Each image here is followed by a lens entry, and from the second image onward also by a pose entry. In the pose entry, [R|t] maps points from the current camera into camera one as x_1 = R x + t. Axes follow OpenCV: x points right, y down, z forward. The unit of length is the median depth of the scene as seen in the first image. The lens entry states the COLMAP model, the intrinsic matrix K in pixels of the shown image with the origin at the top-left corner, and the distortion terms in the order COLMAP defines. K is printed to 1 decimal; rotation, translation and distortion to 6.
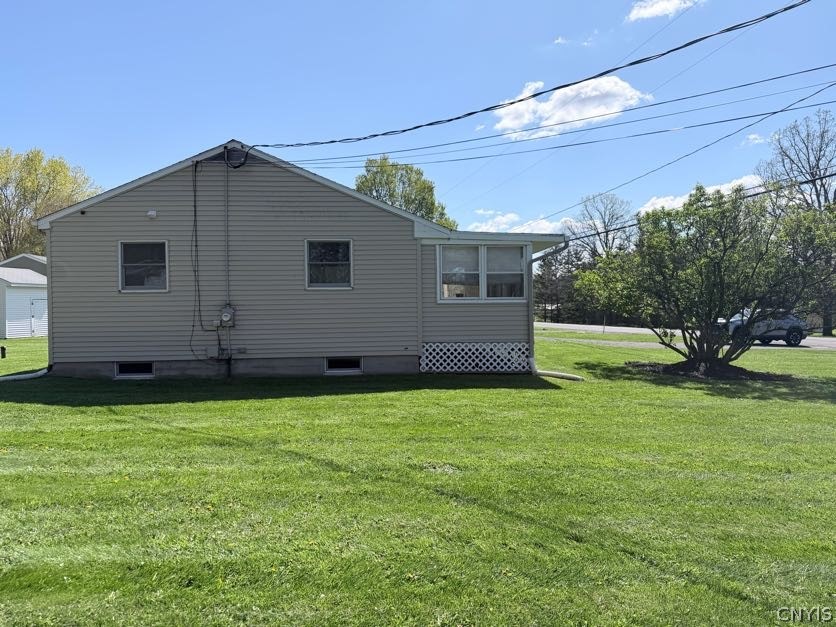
lens RADIAL K [[586.5, 0, 418.0], [0, 586.5, 313.5], [0, 0, 1]] dist [0.001330, -0.099157]
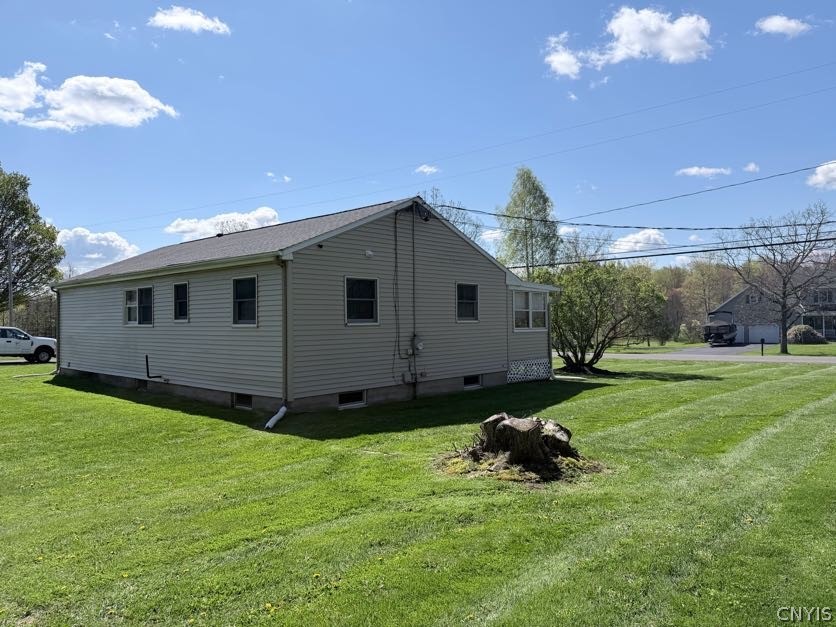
lens RADIAL K [[594.3, 0, 404.1], [0, 594.3, 311.8], [0, 0, 1]] dist [0.054014, -0.000737]
pose [[0.742612, 0.011851, 0.669617, -1.129836], [0.011250, 0.999482, -0.030166, -0.027217], [-0.669628, 0.029935, 0.742093, 0.134587]]
